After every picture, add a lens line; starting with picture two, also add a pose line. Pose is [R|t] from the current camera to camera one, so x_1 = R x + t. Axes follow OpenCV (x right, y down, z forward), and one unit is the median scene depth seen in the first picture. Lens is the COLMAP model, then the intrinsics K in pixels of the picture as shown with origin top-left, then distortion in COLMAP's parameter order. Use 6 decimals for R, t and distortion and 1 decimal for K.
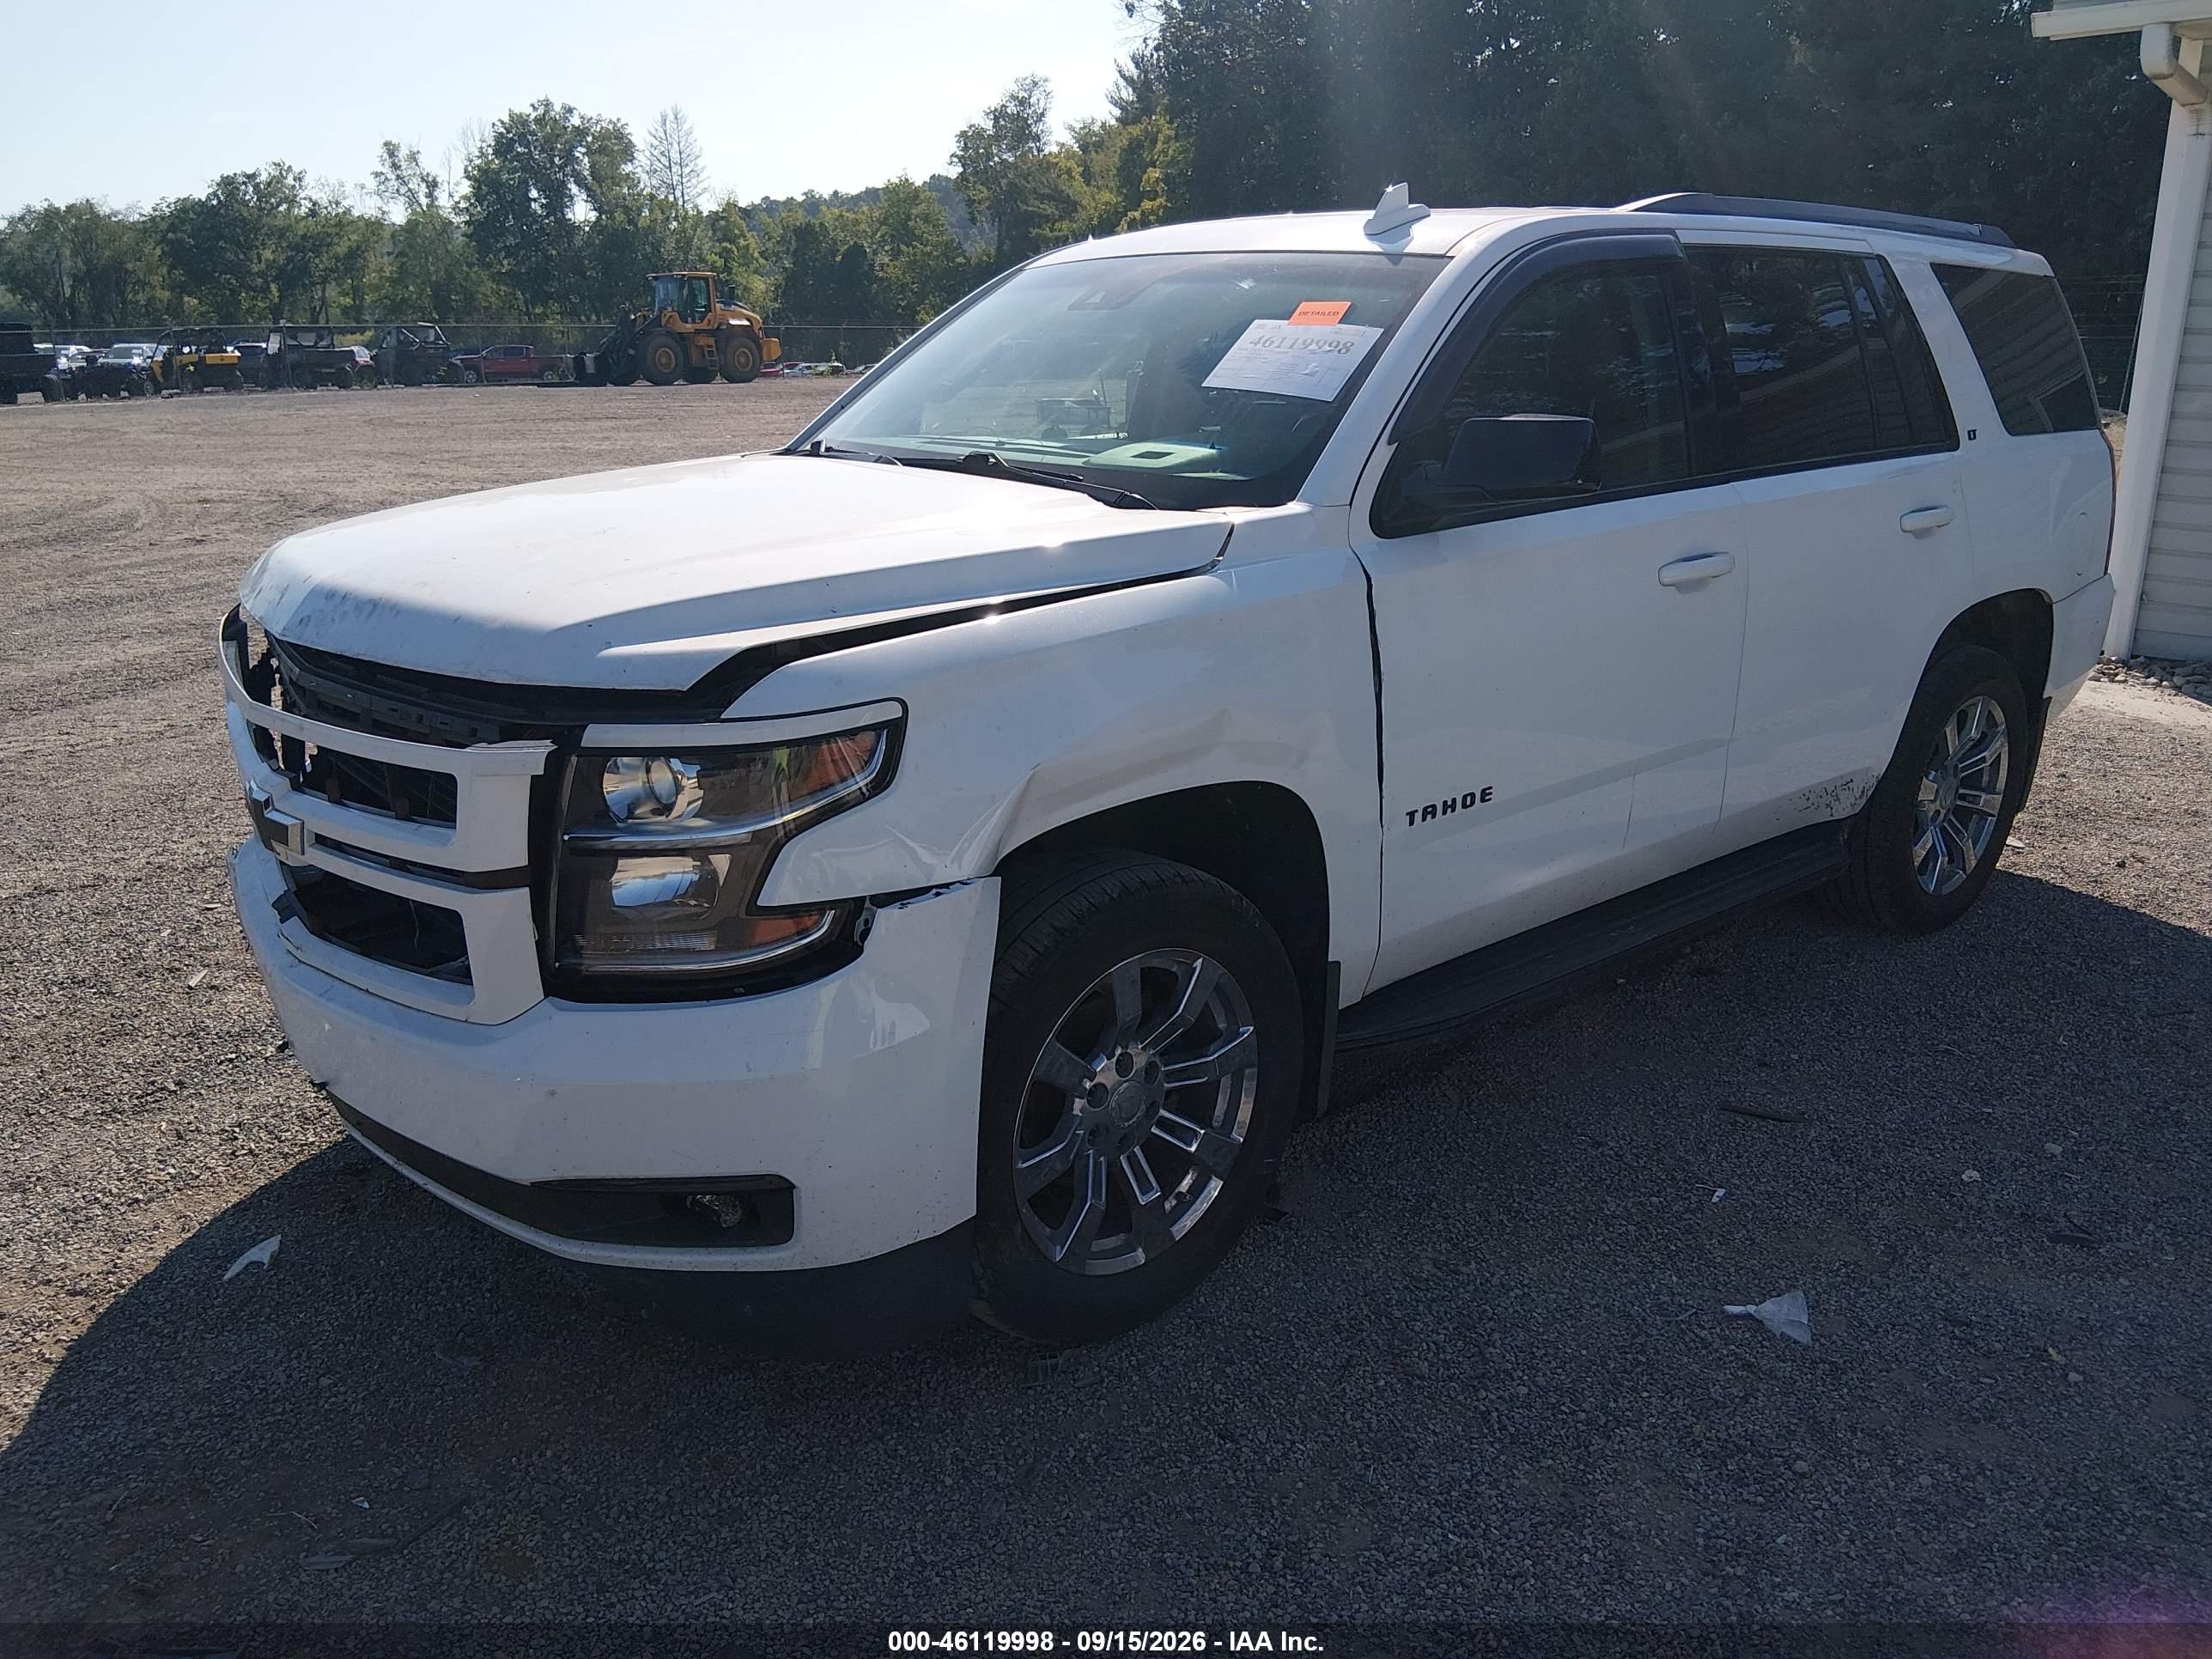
lens RADIAL K [[1663.8, 0, 1095.5], [0, 1663.8, 829.4], [0, 0, 1]] dist [0.103364, -0.170045]
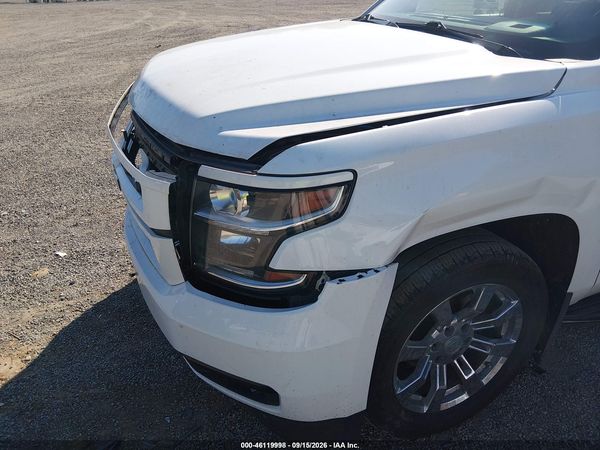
lens RADIAL K [[451.3, 0, 297.1], [0, 451.3, 225.0], [0, 0, 1]] dist [0.103364, -0.170045]
pose [[0.937776, 0.159705, -0.308335, -0.012933], [-0.094671, 0.971909, 0.215477, -0.118323], [0.334086, -0.172878, 0.926553, 0.505024]]
